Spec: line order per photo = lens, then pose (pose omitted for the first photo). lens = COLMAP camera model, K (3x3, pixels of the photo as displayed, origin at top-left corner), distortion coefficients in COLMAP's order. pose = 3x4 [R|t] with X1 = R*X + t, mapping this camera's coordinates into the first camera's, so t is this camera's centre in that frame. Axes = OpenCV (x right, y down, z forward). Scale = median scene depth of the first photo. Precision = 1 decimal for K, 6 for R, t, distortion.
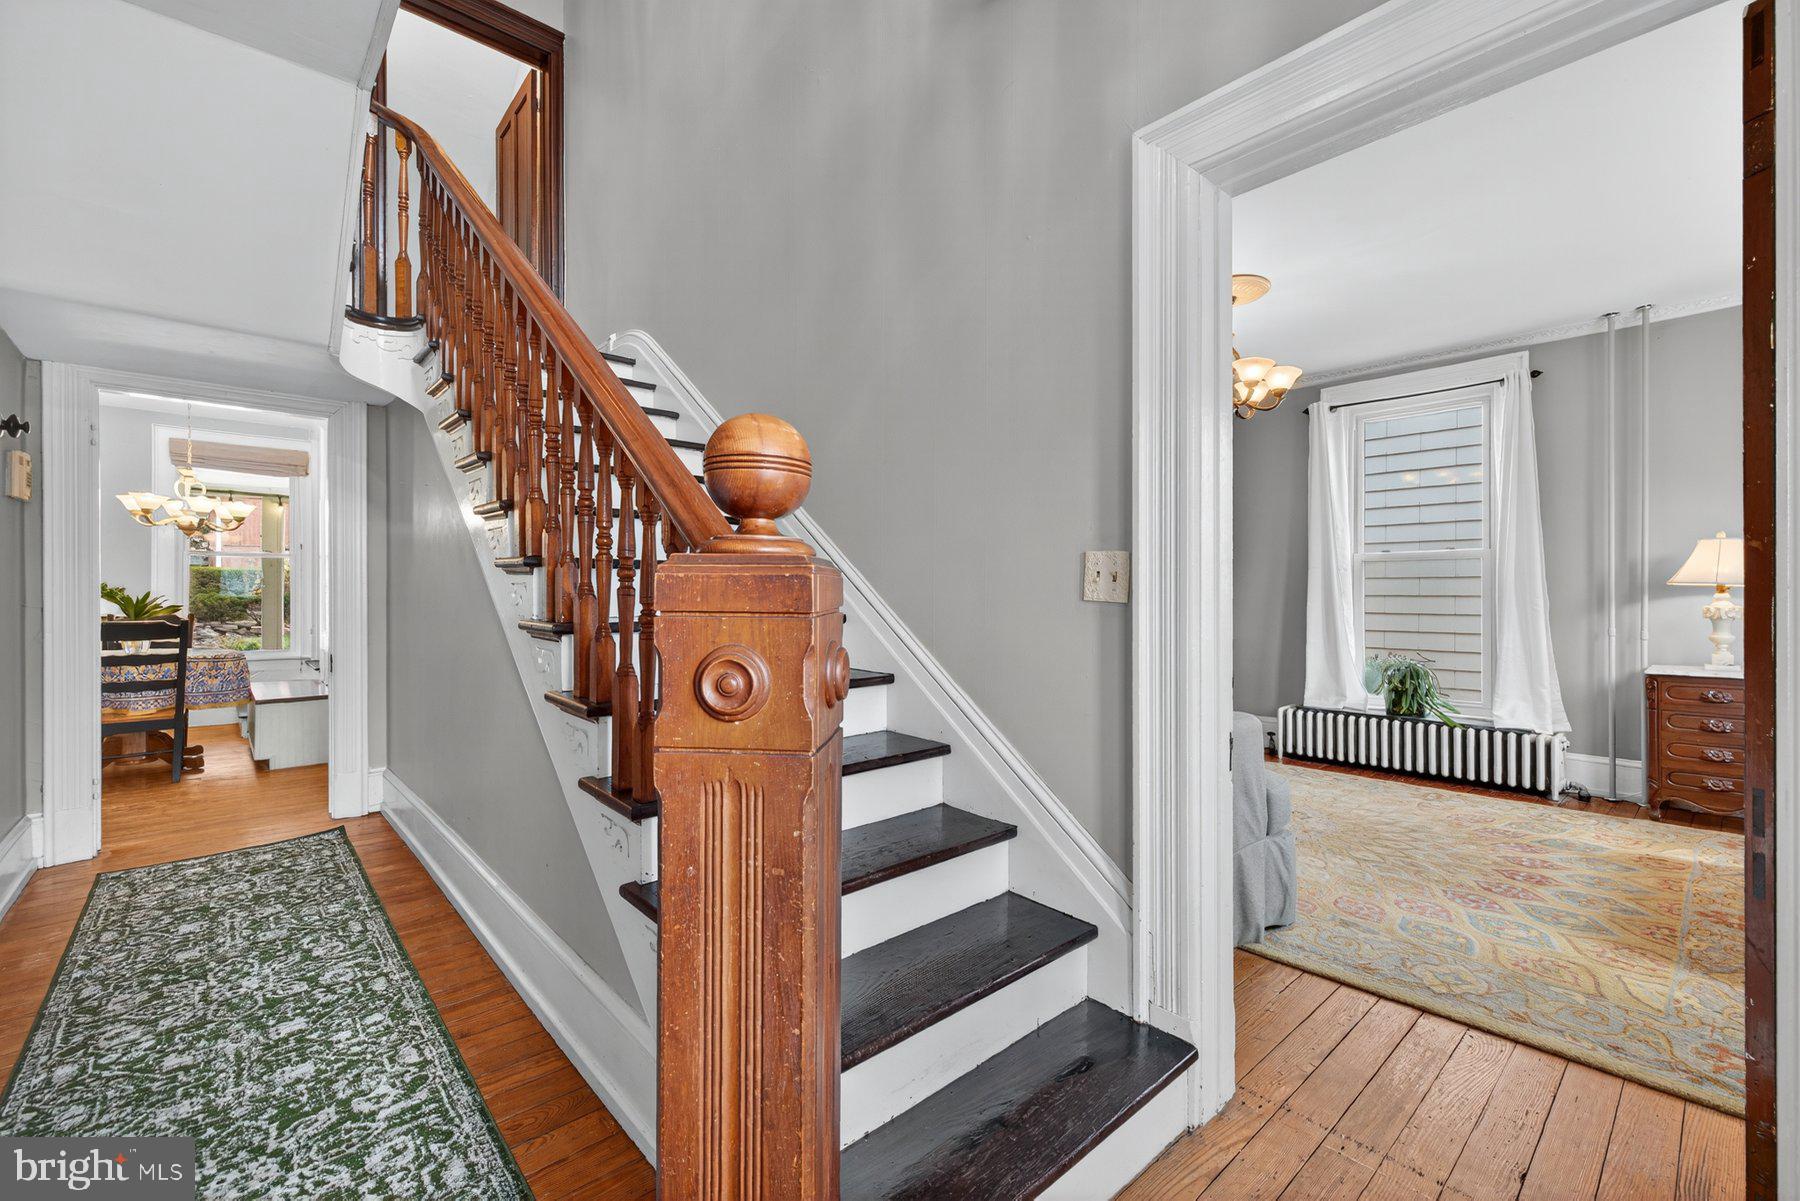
lens RADIAL K [[759.9, 0, 891.5], [0, 759.9, 594.5], [0, 0, 1]] dist [0.007155, -0.000769]
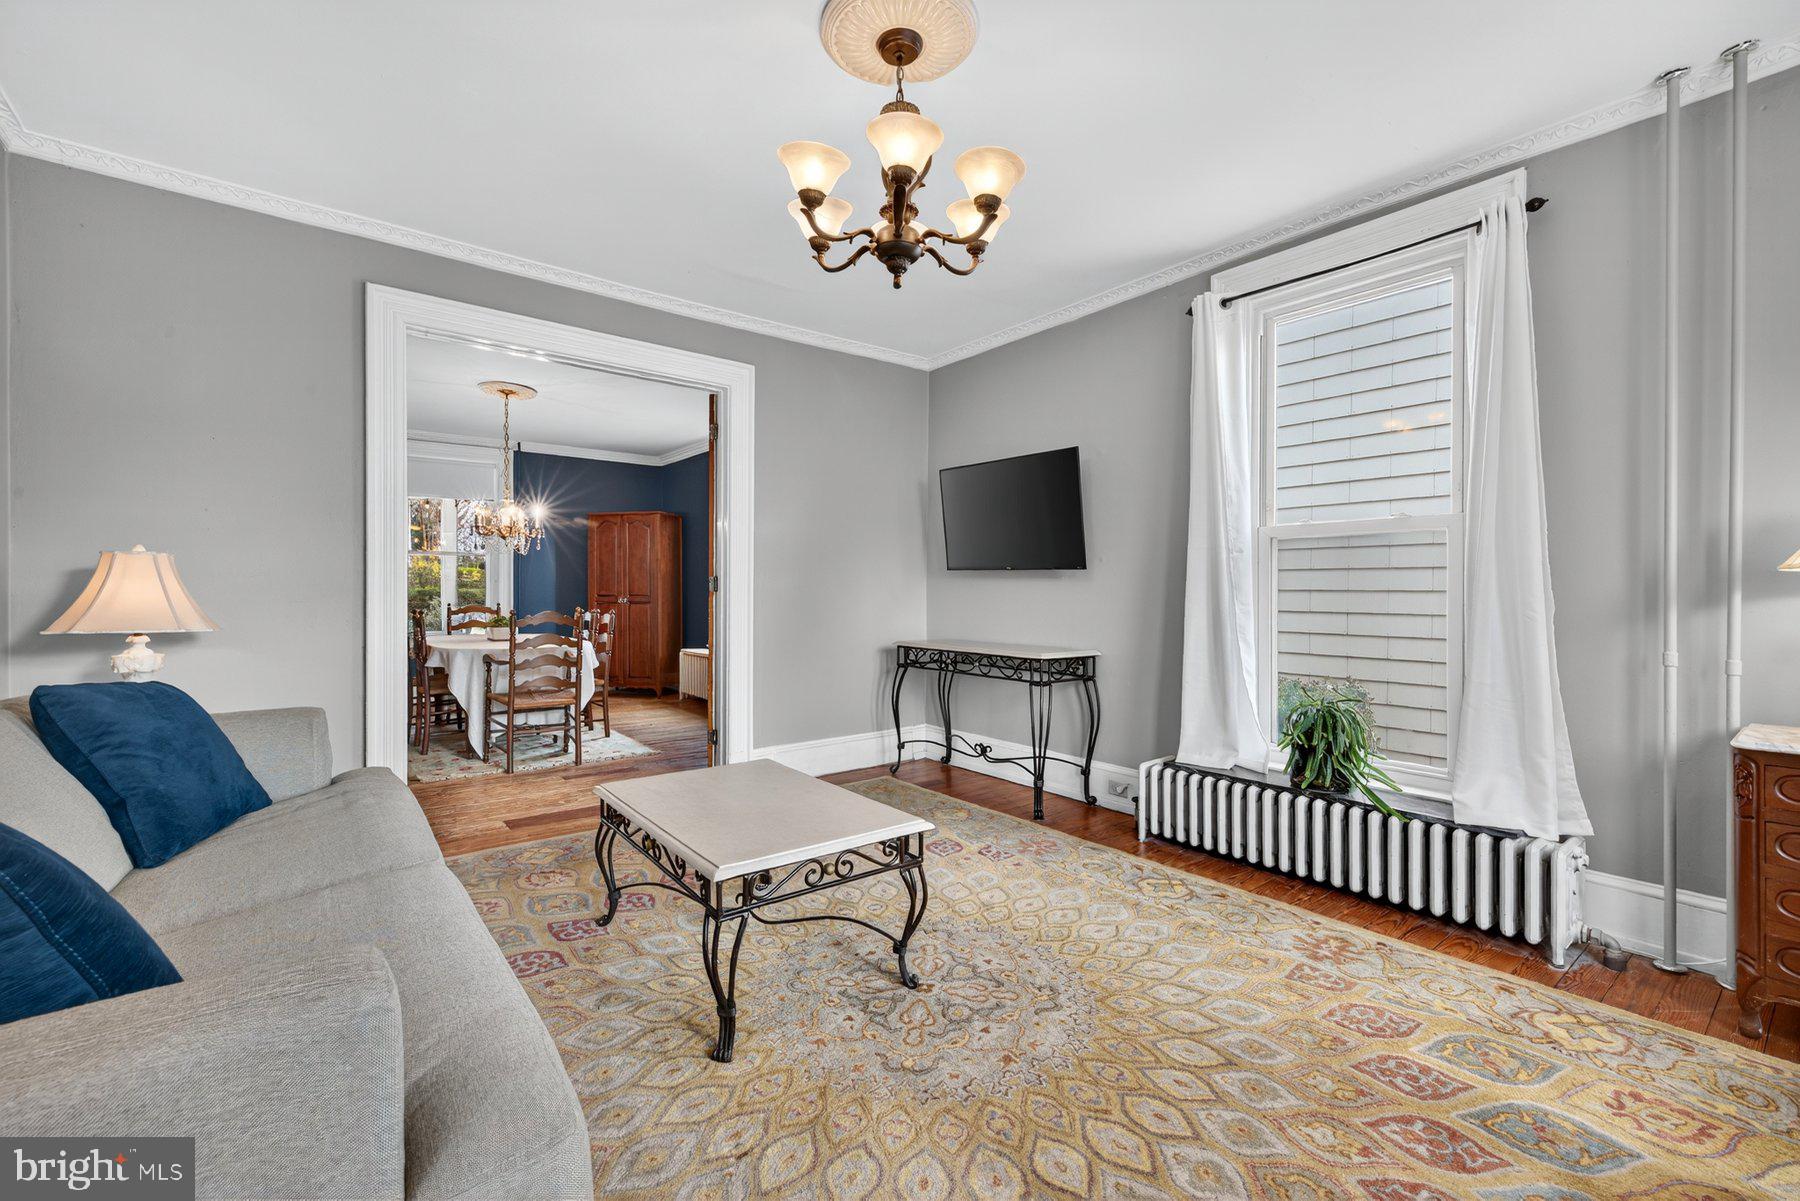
lens RADIAL K [[759.9, 0, 891.8], [0, 759.9, 594.2], [0, 0, 1]] dist [0.007155, -0.000769]
pose [[0.997552, -0.000396, -0.069931, 0.406719], [0.000947, 0.999969, 0.007847, -0.002315], [0.069925, -0.007894, 0.997521, 0.397583]]
